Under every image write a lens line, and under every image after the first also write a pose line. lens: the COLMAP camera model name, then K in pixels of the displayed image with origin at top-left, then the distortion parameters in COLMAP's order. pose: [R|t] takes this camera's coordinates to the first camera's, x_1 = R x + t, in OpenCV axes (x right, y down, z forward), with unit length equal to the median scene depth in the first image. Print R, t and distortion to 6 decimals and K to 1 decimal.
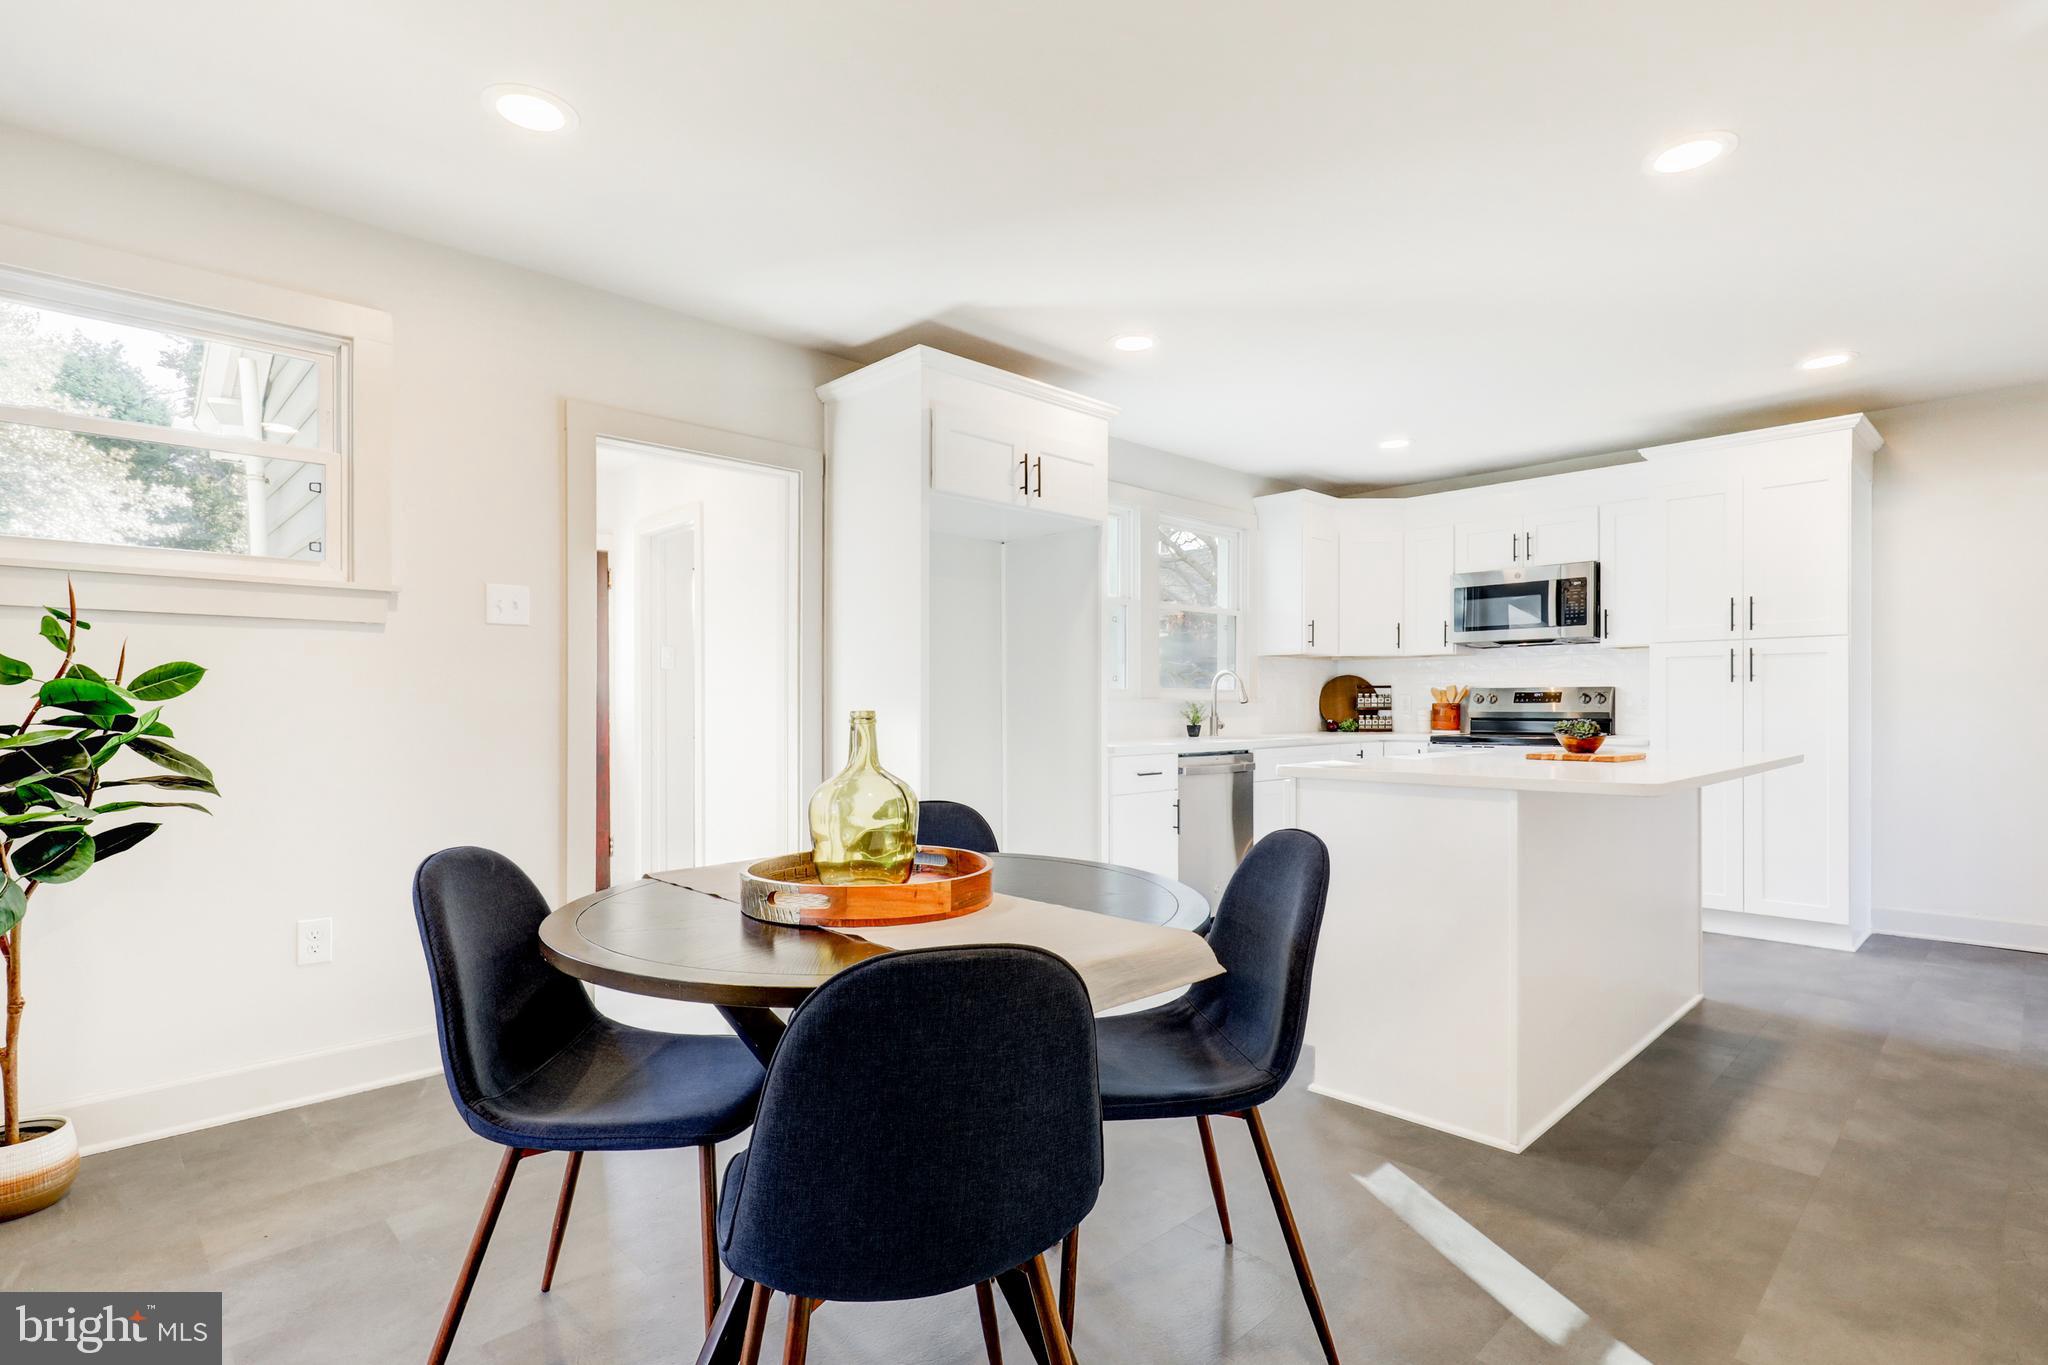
lens RADIAL K [[1002.2, 0, 1019.2], [0, 1002.2, 712.3], [0, 0, 1]] dist [0.002223, -0.000052]
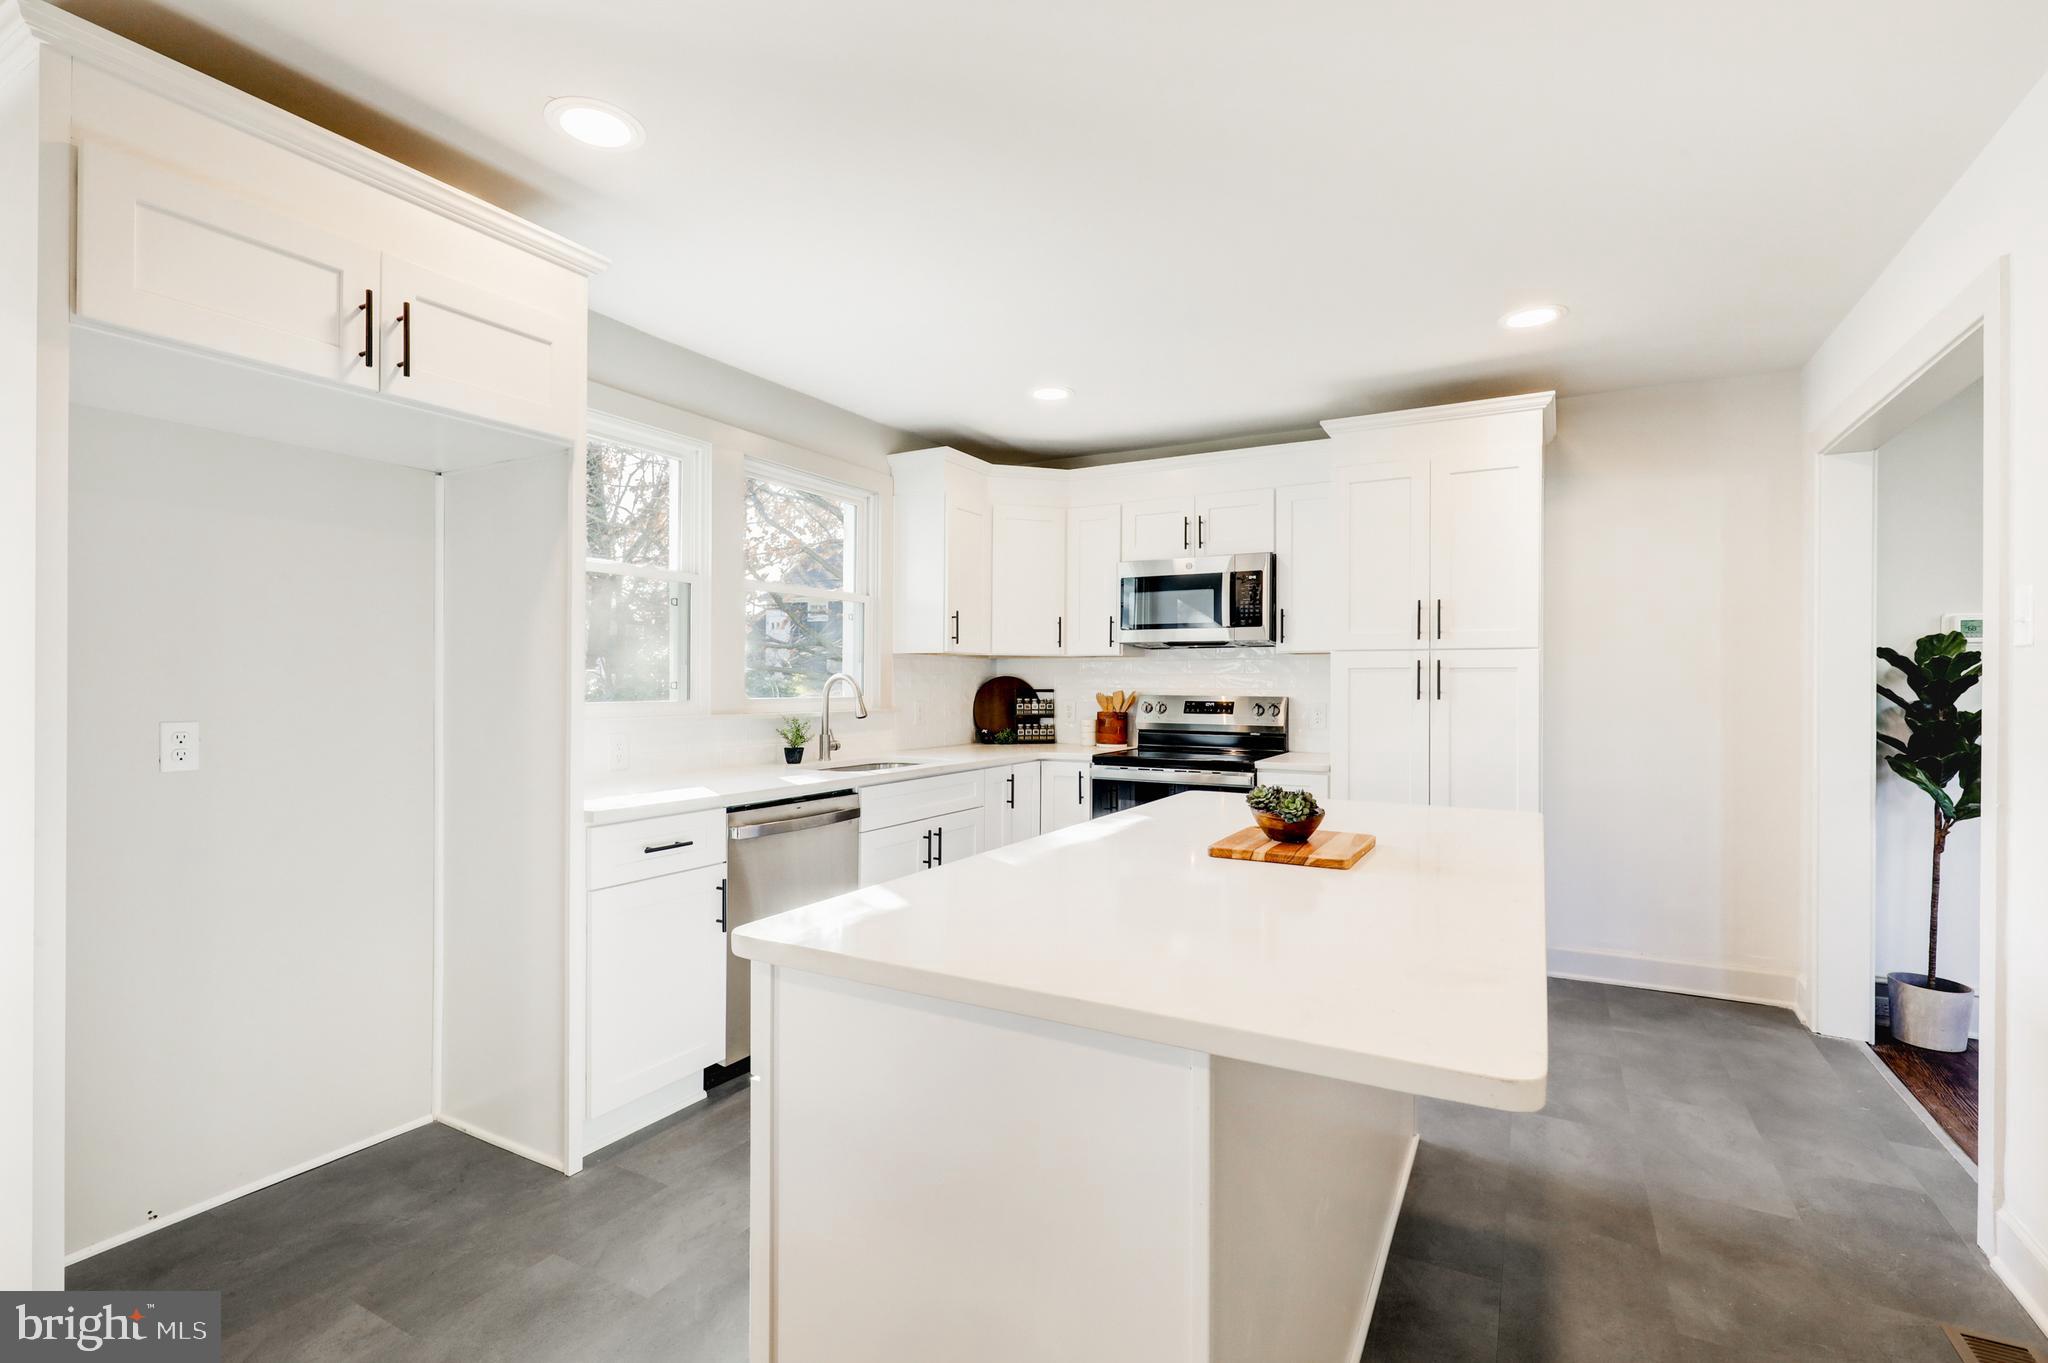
lens RADIAL K [[928.6, 0, 1024.0], [0, 928.6, 681.5], [0, 0, 1]] dist [0.000350, 0.000110]
pose [[0.957488, 0.007334, 0.288381, 0.135064], [-0.005320, 0.999956, -0.007766, -0.031097], [-0.288425, 0.005902, 0.957484, 0.283332]]
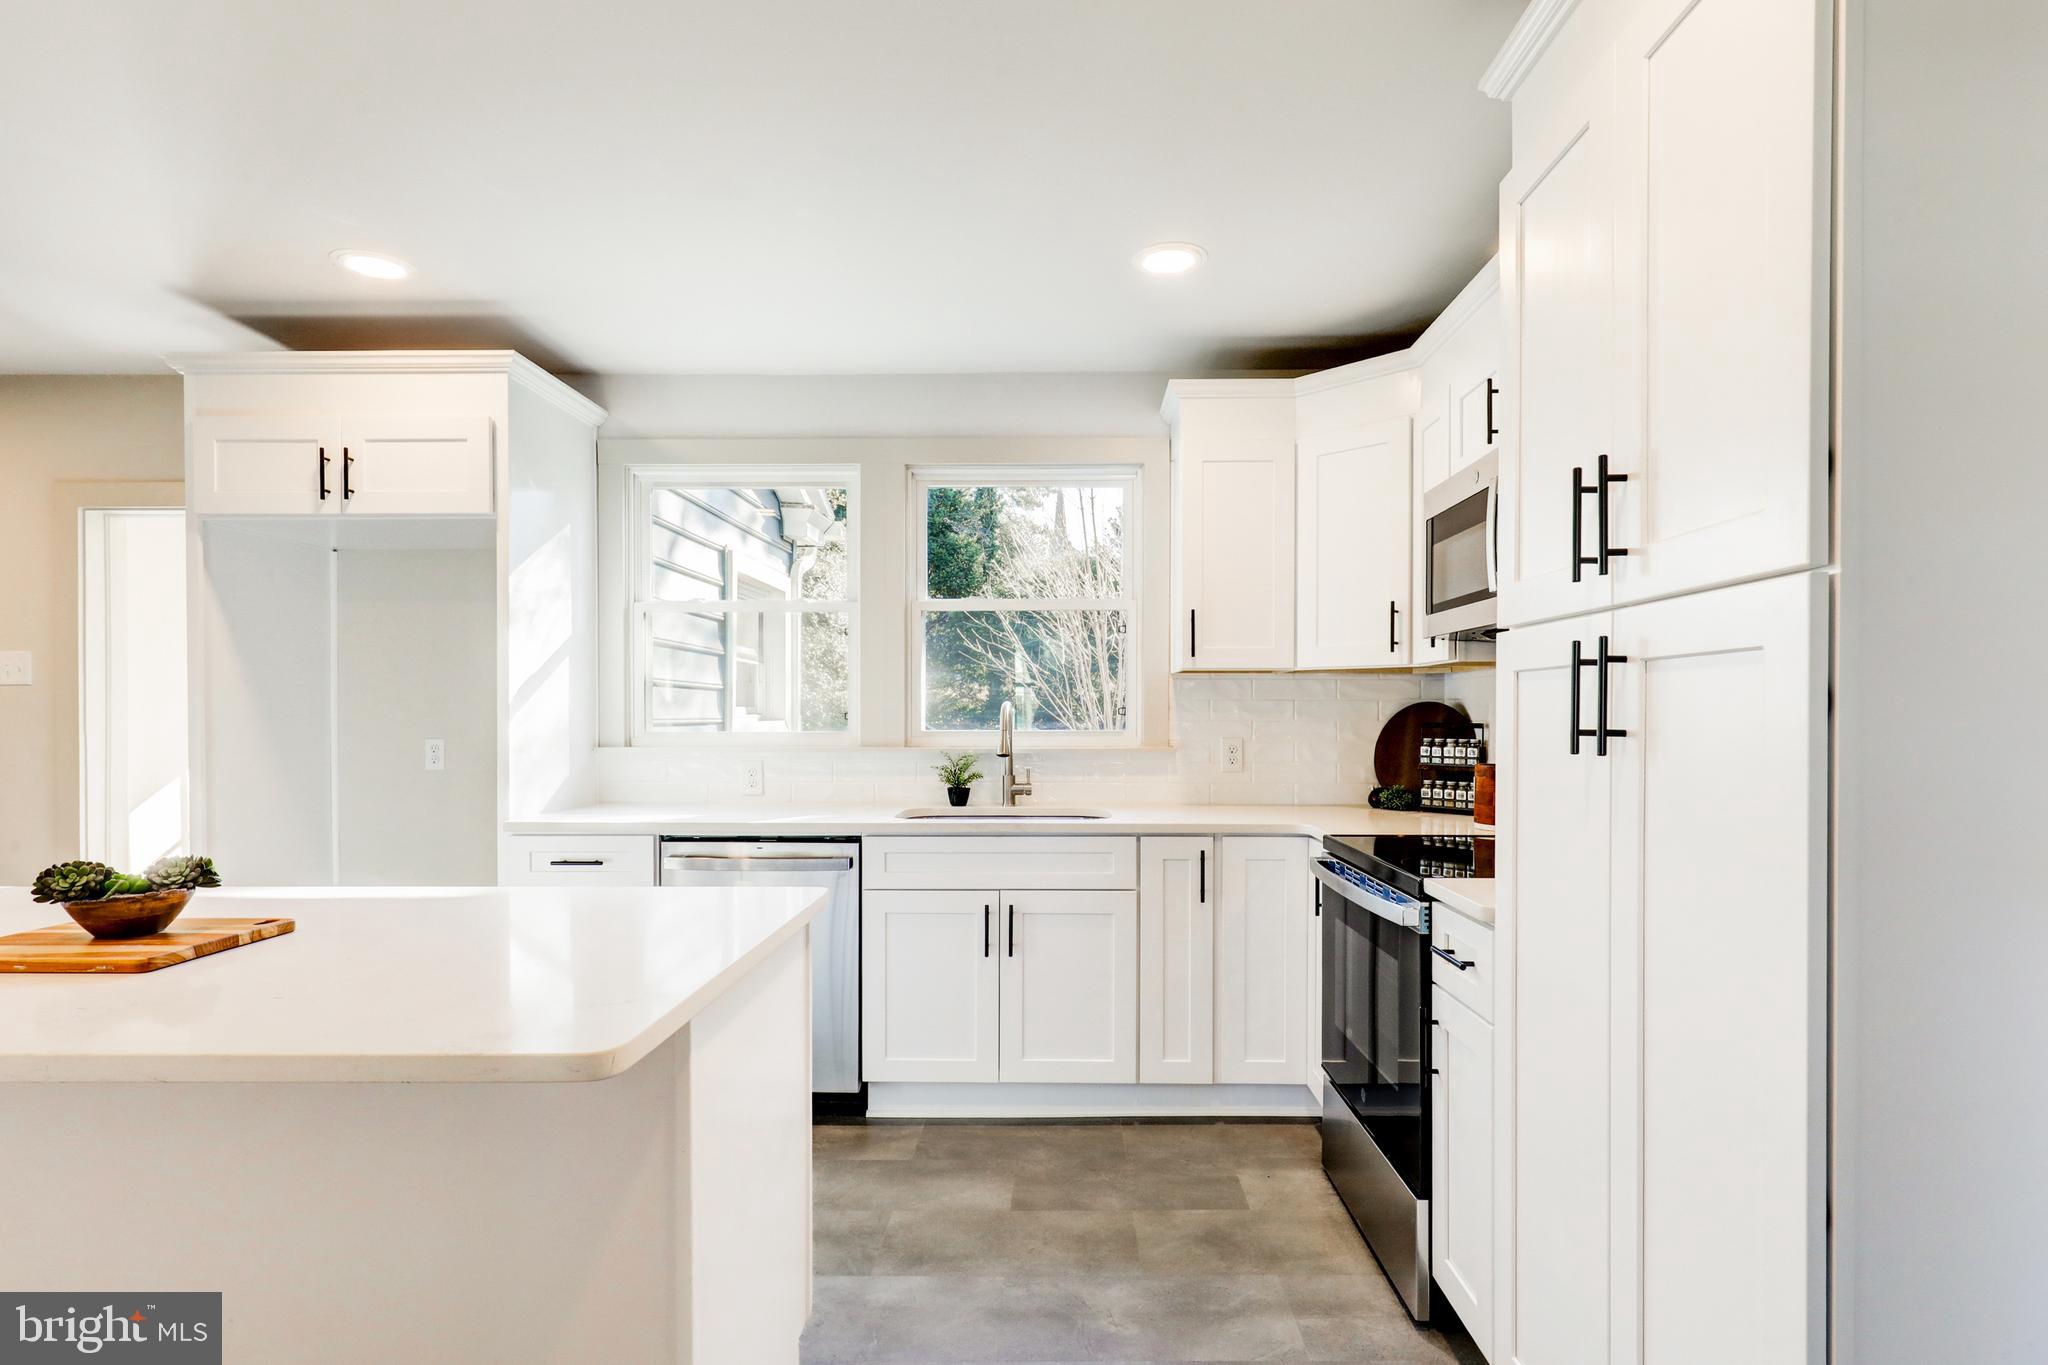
lens RADIAL K [[1002.2, 0, 1019.2], [0, 1002.2, 712.3], [0, 0, 1]] dist [0.002223, -0.000052]
pose [[0.708099, 0.002546, -0.706108, 0.645682], [-0.006891, 0.999971, -0.003305, -0.033269], [0.706079, 0.007206, 0.708096, 0.555780]]
